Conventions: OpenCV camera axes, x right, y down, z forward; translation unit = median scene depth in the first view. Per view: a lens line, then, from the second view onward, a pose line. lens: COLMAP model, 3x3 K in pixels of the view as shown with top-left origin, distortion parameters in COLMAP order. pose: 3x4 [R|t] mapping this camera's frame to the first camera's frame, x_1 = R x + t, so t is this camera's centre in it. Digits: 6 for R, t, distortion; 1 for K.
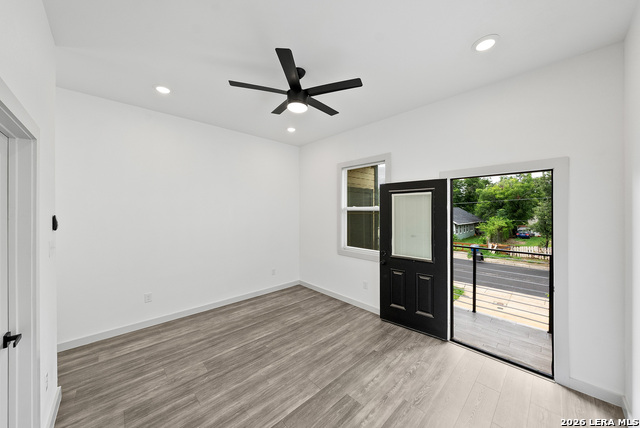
lens RADIAL K [[222.5, 0, 318.3], [0, 222.5, 211.5], [0, 0, 1]] dist [-0.002292, -0.000033]
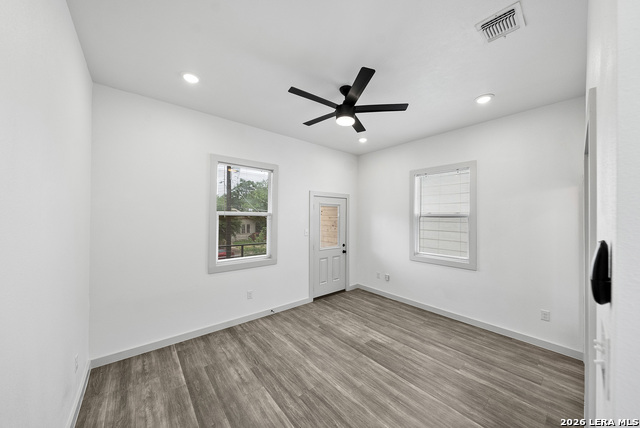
lens RADIAL K [[222.5, 0, 324.5], [0, 222.5, 215.7], [0, 0, 1]] dist [-0.002292, -0.000033]
pose [[0.050735, 0.007781, 0.998682, -0.874988], [-0.003481, 0.999965, -0.007614, 0.001414], [-0.998706, -0.003090, 0.050760, 0.780243]]
